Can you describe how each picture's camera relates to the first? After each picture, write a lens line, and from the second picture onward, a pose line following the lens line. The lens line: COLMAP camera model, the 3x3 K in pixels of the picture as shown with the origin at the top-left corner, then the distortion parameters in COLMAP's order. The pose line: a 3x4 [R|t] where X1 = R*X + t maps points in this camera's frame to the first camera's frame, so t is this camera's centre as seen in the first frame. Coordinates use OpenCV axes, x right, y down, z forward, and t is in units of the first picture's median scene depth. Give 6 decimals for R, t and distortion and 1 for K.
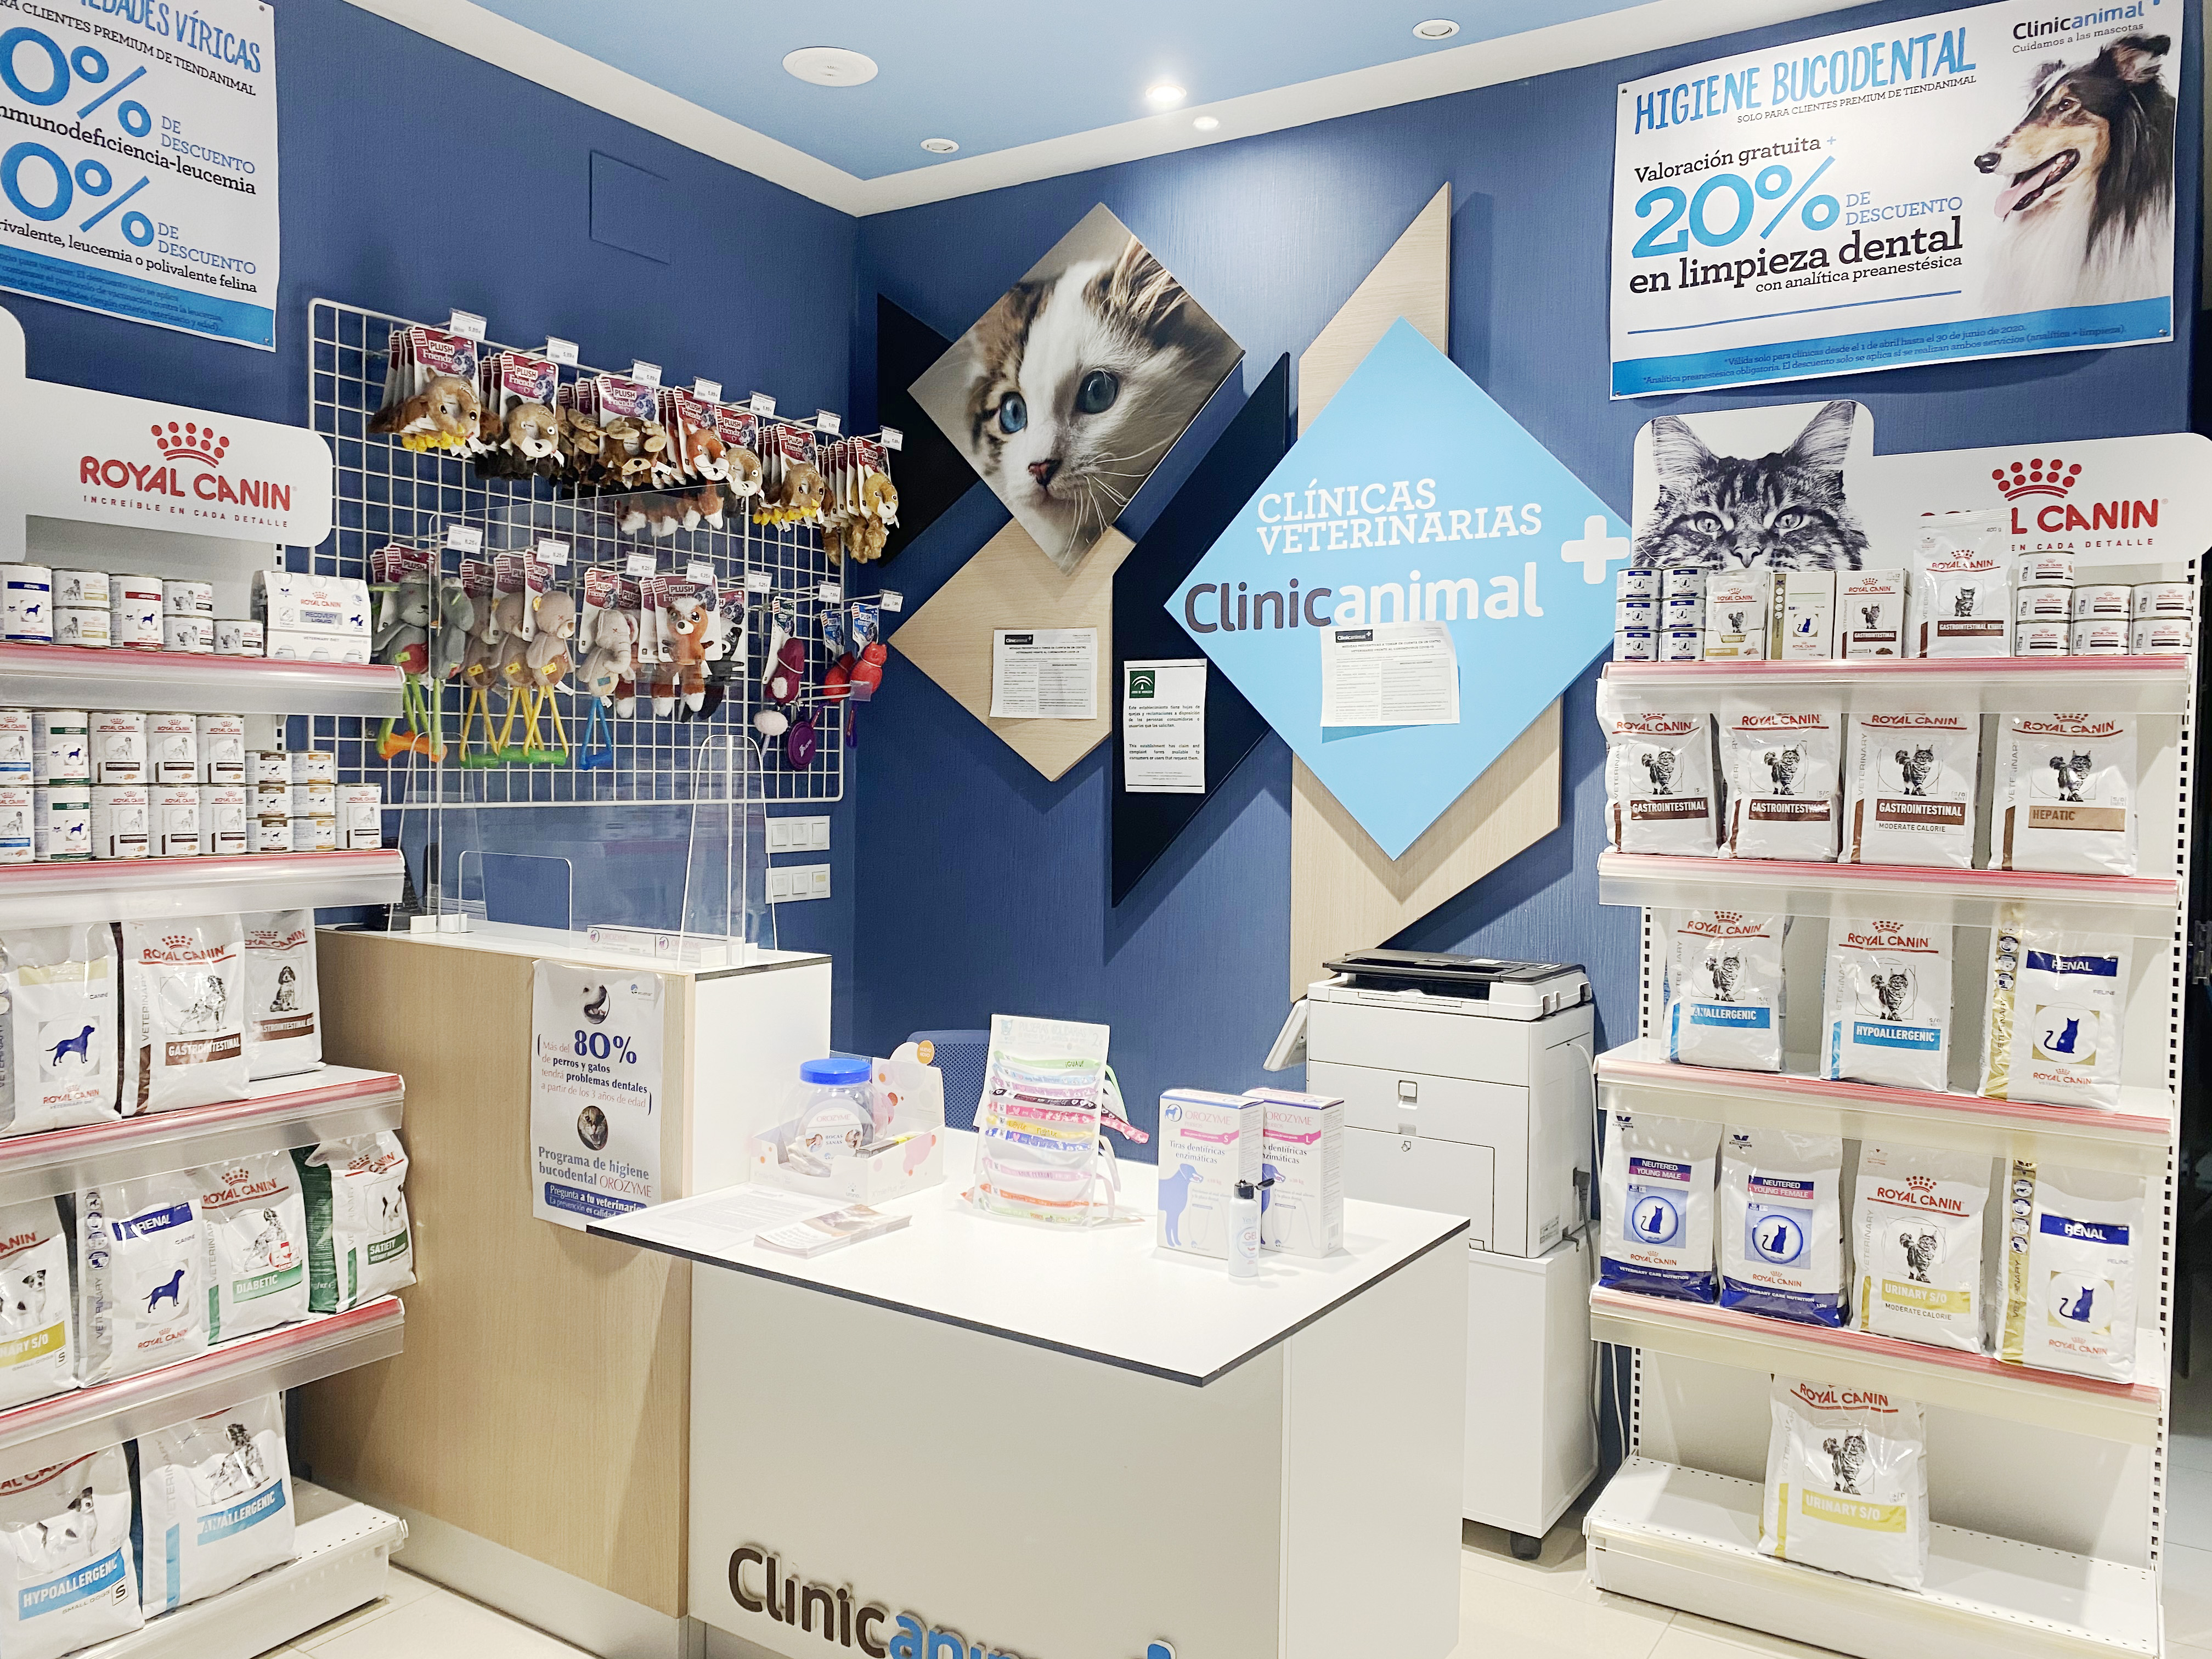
lens RADIAL K [[1677.4, 0, 1100.9], [0, 1677.4, 822.3], [0, 0, 1]] dist [0.031106, -0.004110]
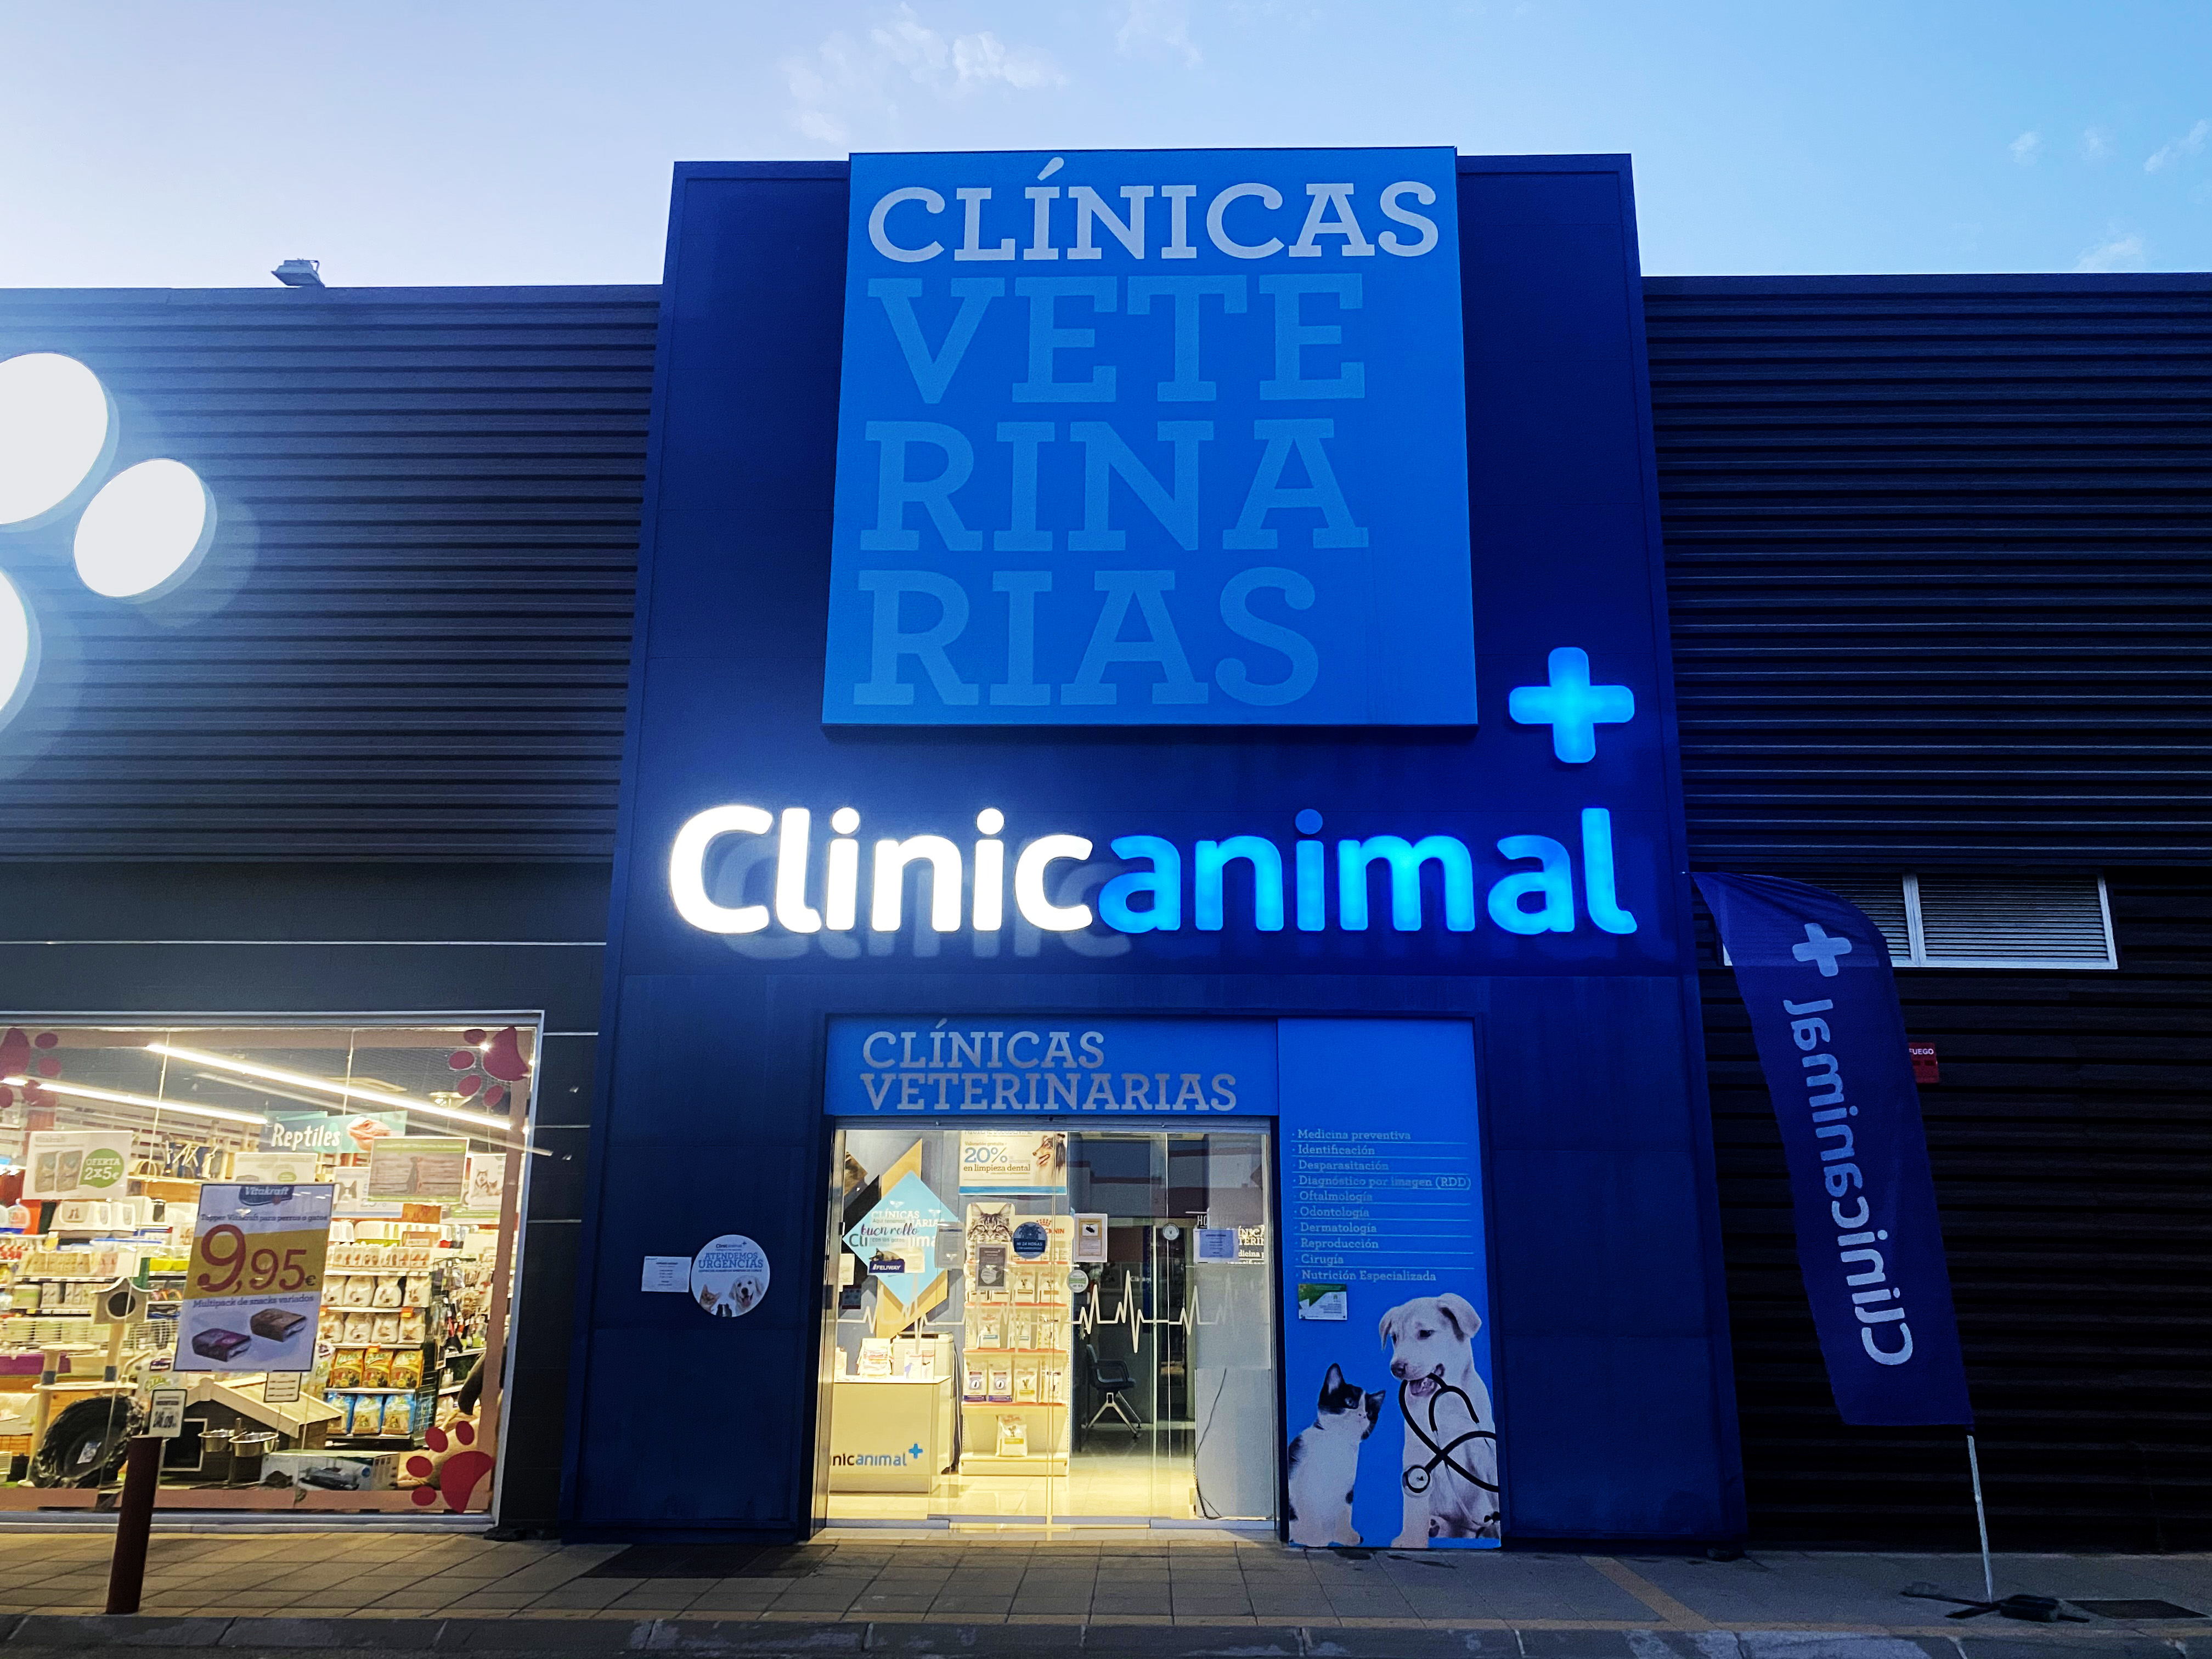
lens RADIAL K [[1677.4, 0, 1114.2], [0, 1677.4, 823.9], [0, 0, 1]] dist [0.031106, -0.004110]
pose [[0.852097, 0.131345, 0.506635, -1.770649], [0.019754, 0.959239, -0.281906, 0.064671], [-0.523010, 0.250219, 0.814770, -3.142213]]
